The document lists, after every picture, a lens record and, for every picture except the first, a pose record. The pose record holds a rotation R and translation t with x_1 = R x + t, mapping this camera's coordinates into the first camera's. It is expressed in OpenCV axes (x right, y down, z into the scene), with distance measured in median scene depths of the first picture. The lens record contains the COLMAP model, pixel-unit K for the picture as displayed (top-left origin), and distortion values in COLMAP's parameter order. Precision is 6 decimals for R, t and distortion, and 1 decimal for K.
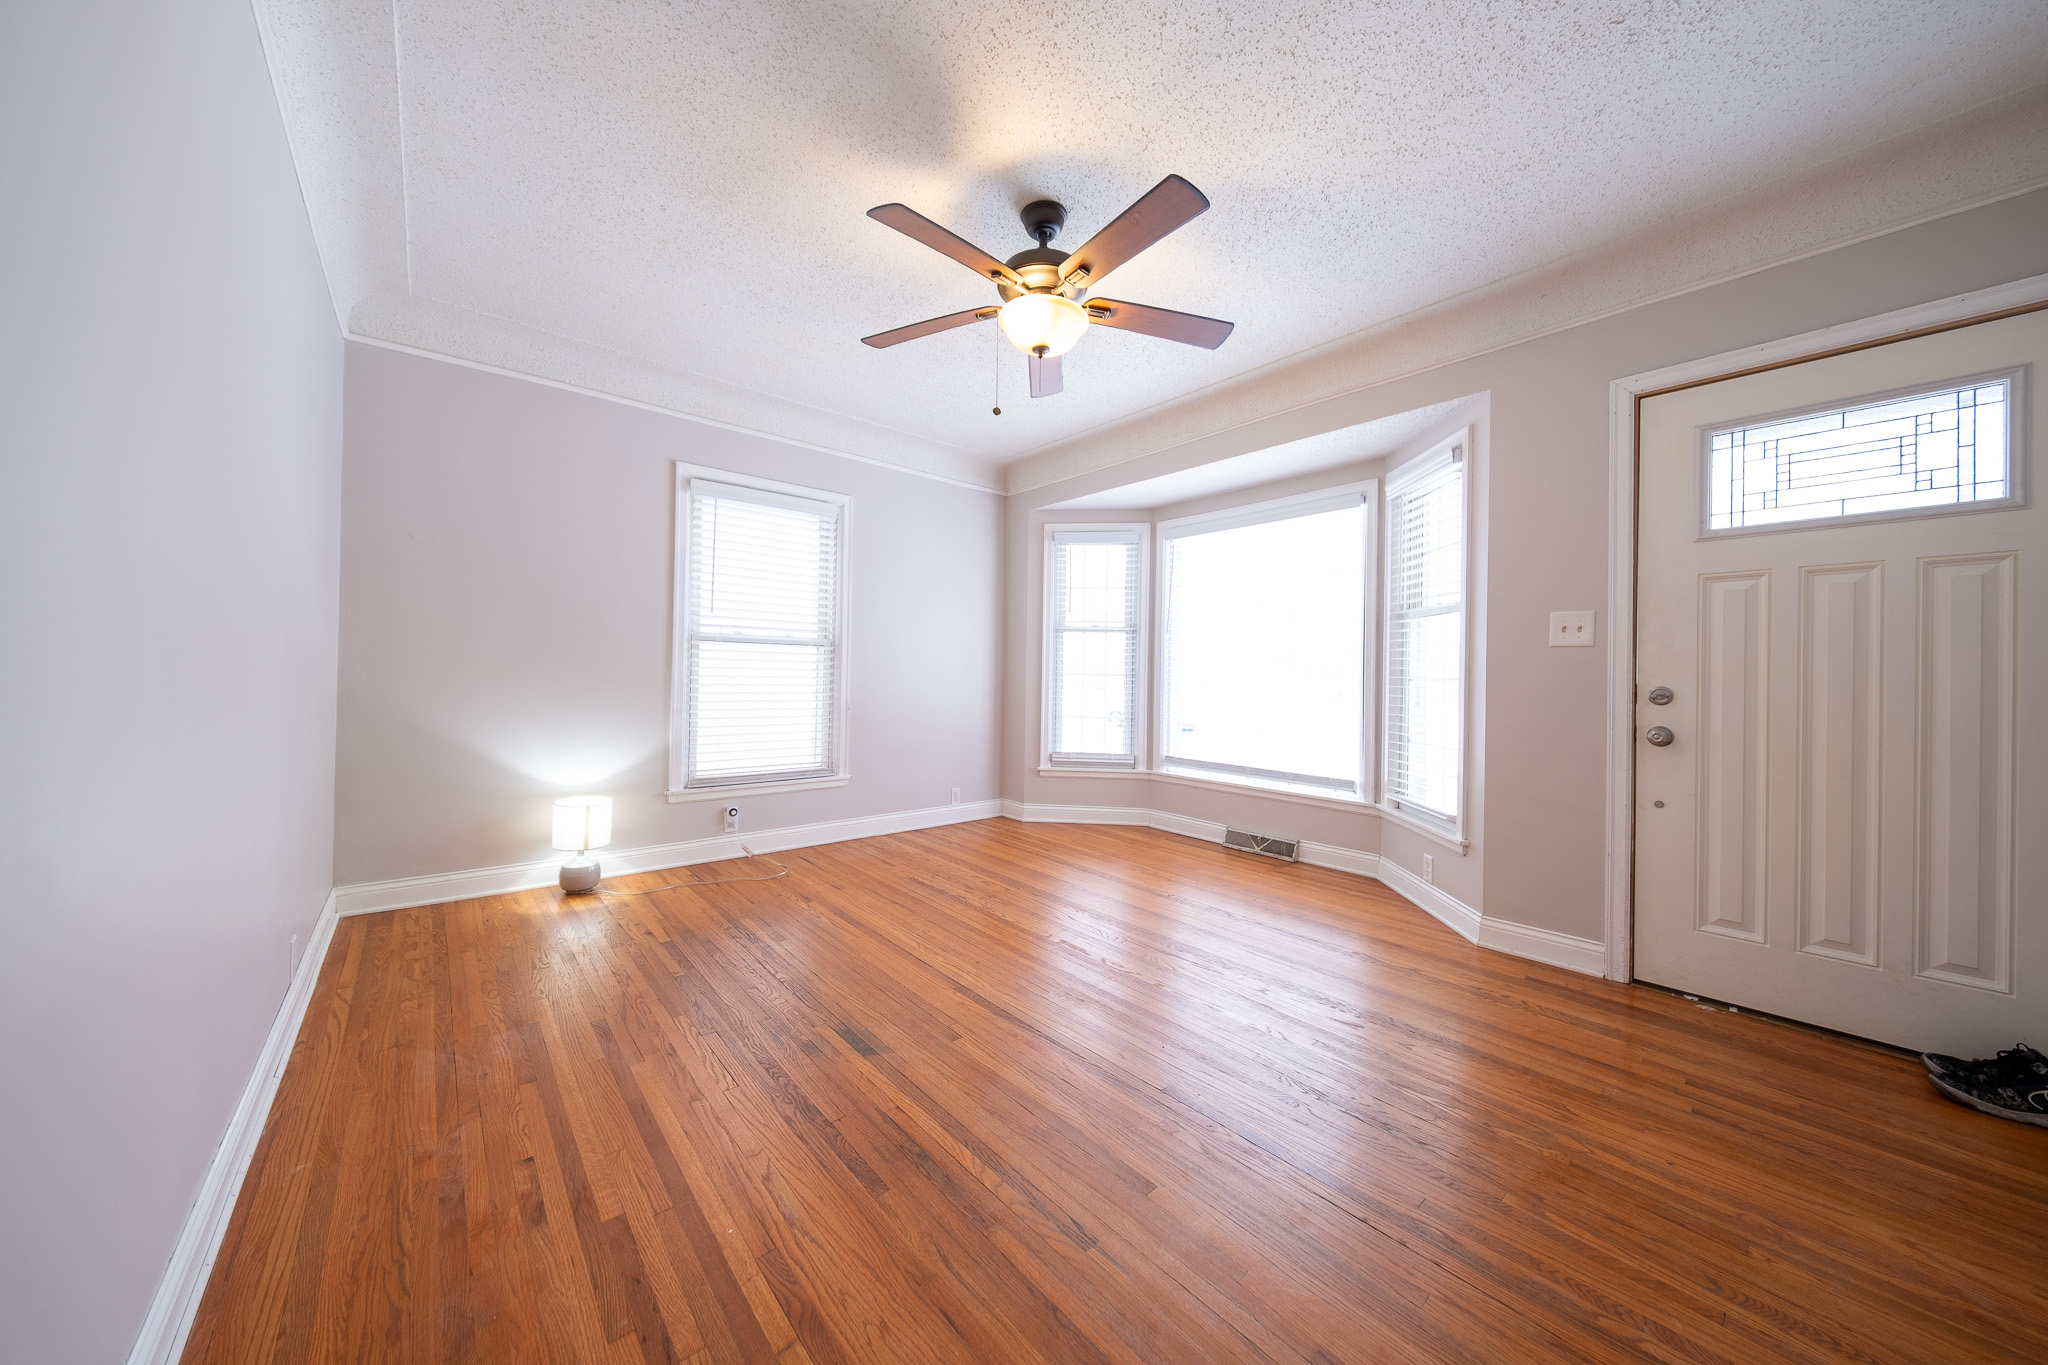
lens RADIAL K [[689.6, 0, 1018.4], [0, 689.6, 673.9], [0, 0, 1]] dist [0.017540, -0.007462]
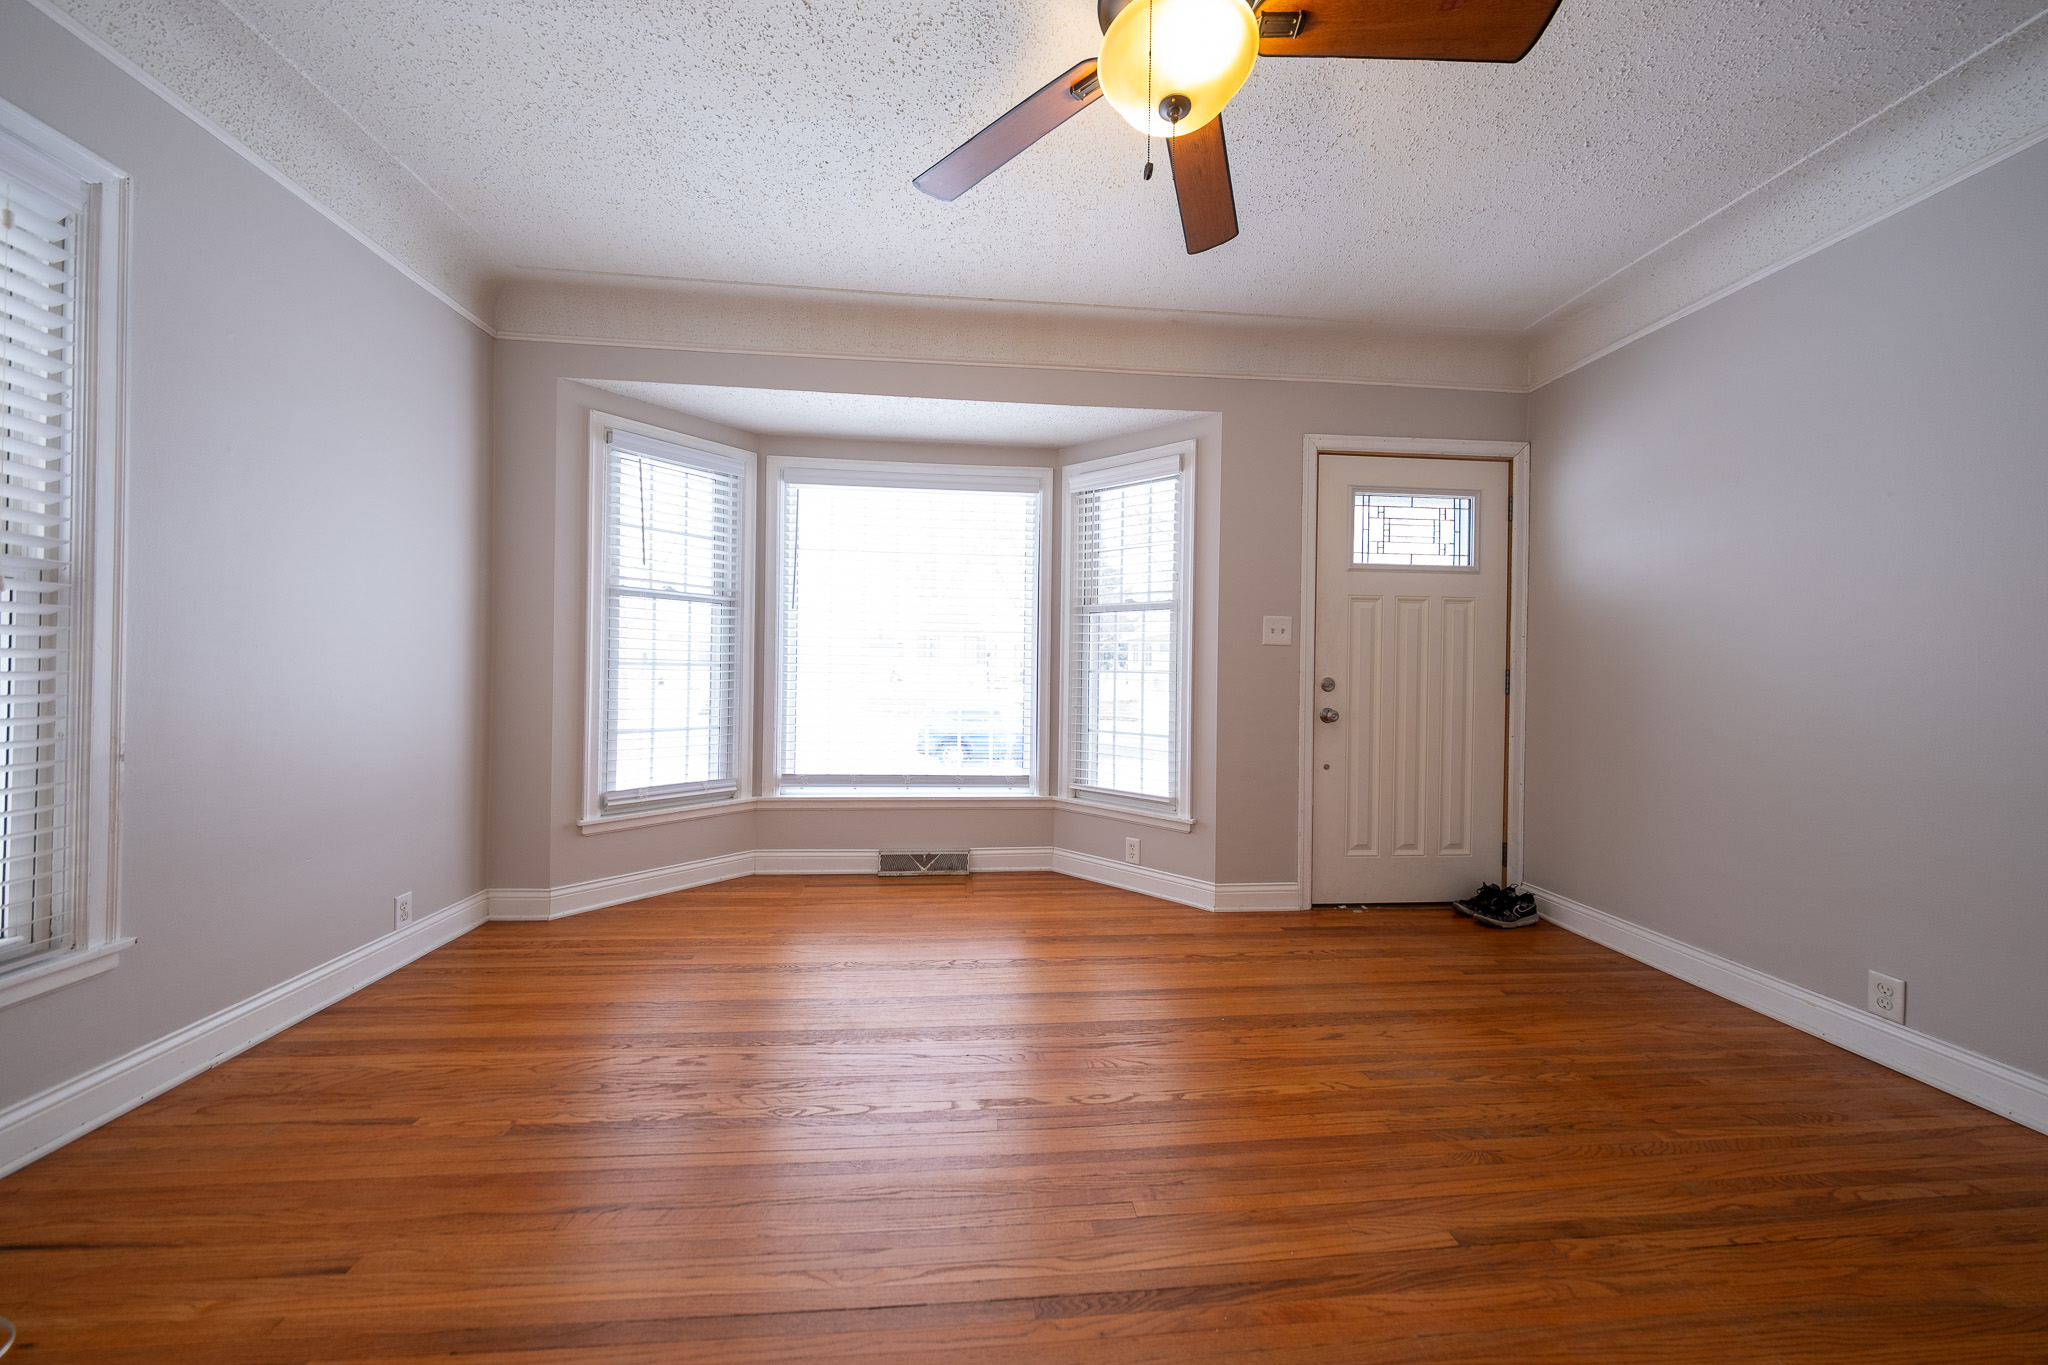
lens RADIAL K [[689.6, 0, 1018.4], [0, 689.6, 673.9], [0, 0, 1]] dist [0.017540, -0.007462]
pose [[0.579837, -0.008903, 0.814684, -0.377578], [-0.007354, 0.999842, 0.016161, -0.004709], [-0.814699, -0.015362, 0.579680, 0.558807]]
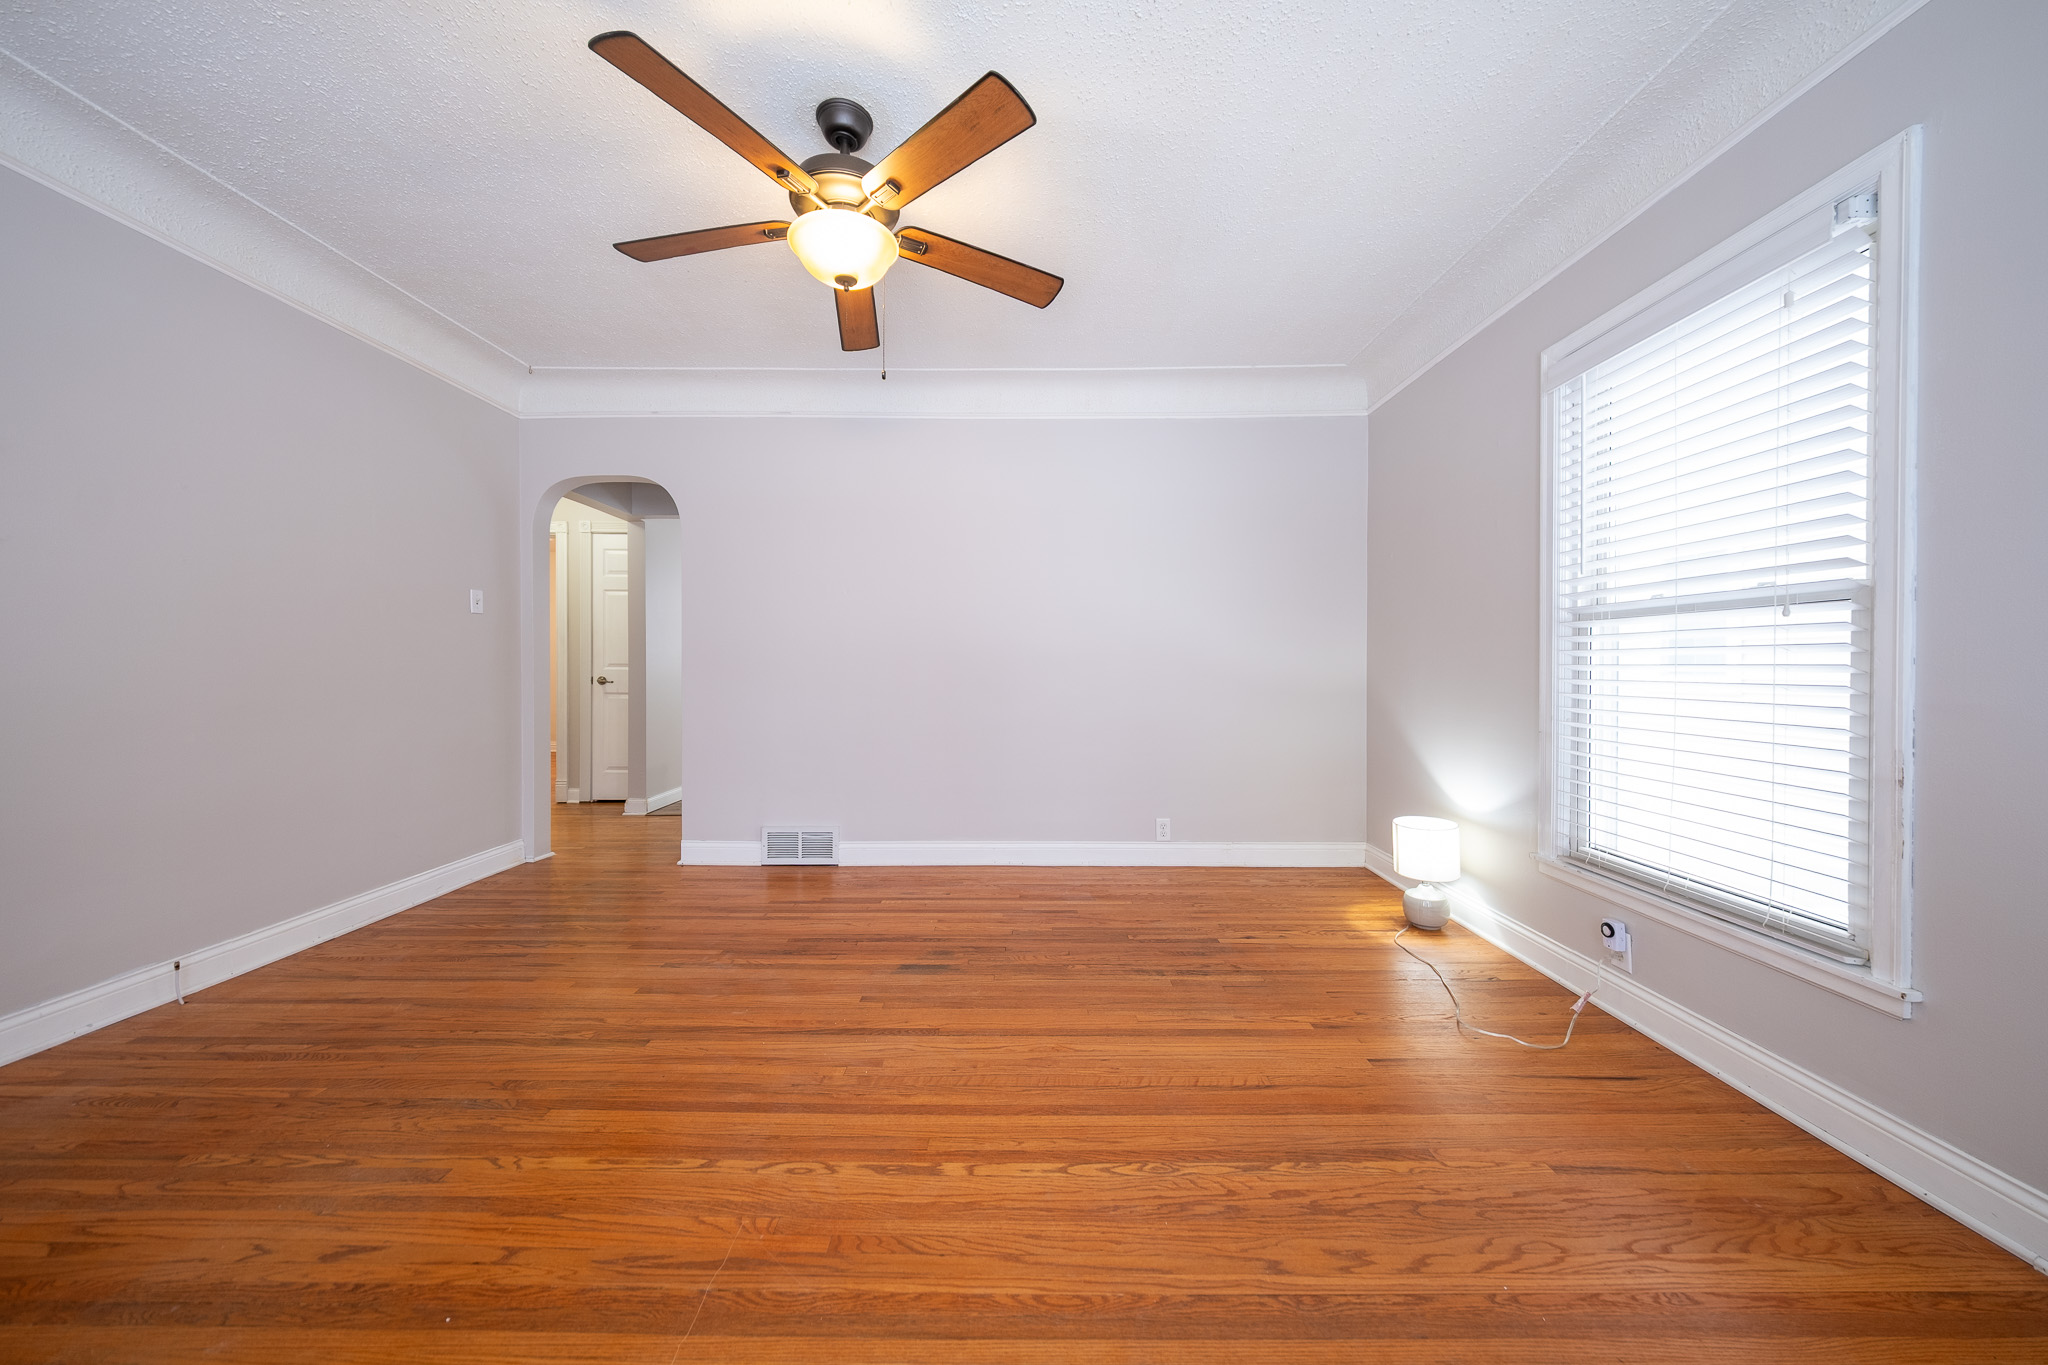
lens RADIAL K [[689.6, 0, 1018.4], [0, 689.6, 673.9], [0, 0, 1]] dist [0.017540, -0.007462]
pose [[-0.654258, -0.011764, -0.756180, 0.387017], [-0.014243, 0.999893, -0.003233, 0.006551], [0.756137, 0.008655, -0.654356, 1.253122]]
